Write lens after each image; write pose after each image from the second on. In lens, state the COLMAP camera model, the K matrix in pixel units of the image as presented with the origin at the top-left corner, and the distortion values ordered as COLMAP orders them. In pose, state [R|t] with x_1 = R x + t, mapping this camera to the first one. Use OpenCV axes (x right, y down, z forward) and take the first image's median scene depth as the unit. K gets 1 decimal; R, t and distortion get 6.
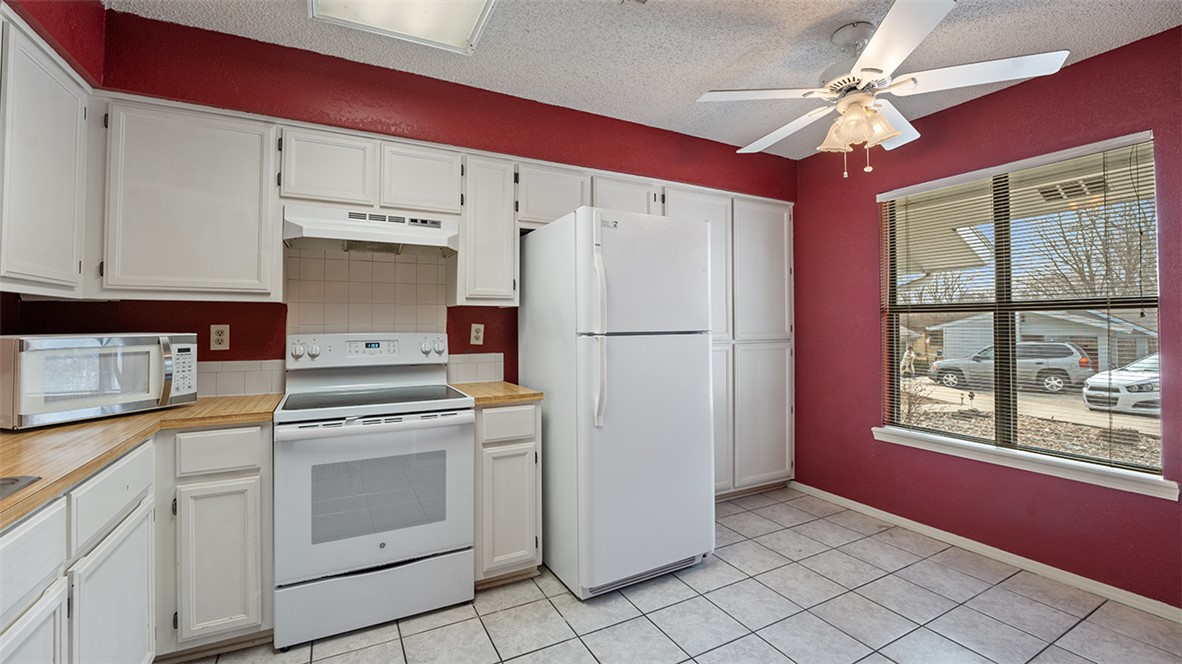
lens RADIAL K [[486.4, 0, 589.8], [0, 486.4, 317.3], [0, 0, 1]] dist [-0.017840, 0.000082]
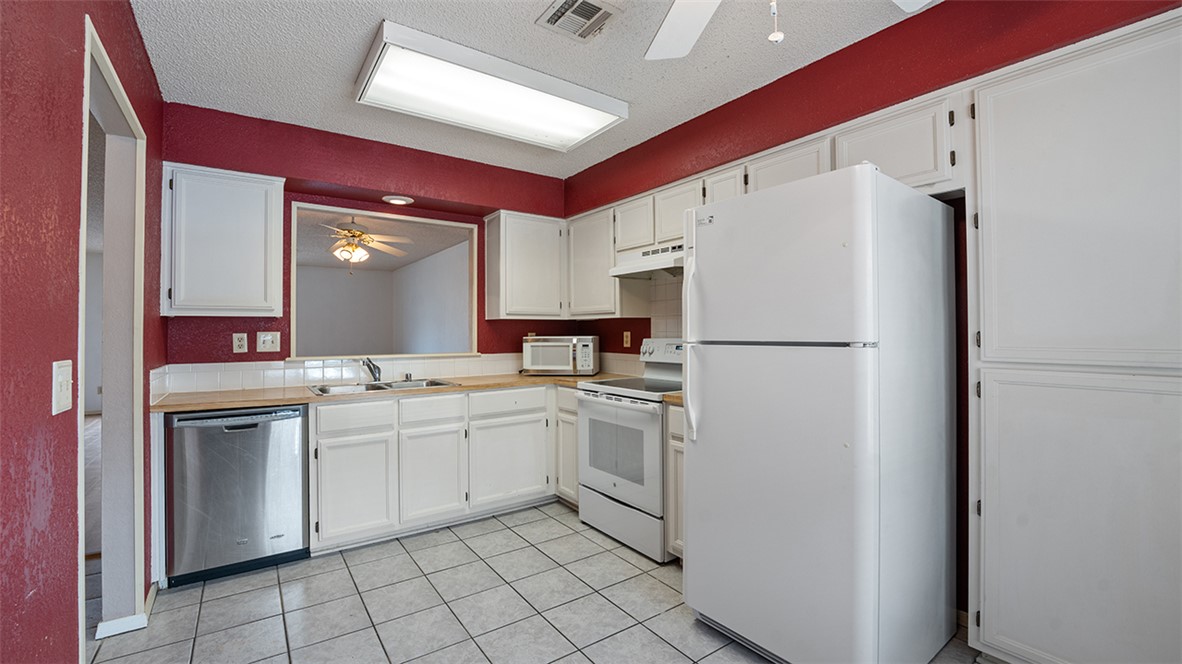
lens RADIAL K [[501.0, 0, 591.0], [0, 501.0, 332.0], [0, 0, 1]] dist [-0.001201, -0.000047]
pose [[0.132431, 0.001162, -0.991191, 0.985851], [0.013457, 0.999905, 0.002970, 0.009573], [0.991101, -0.013731, 0.132403, 0.695882]]
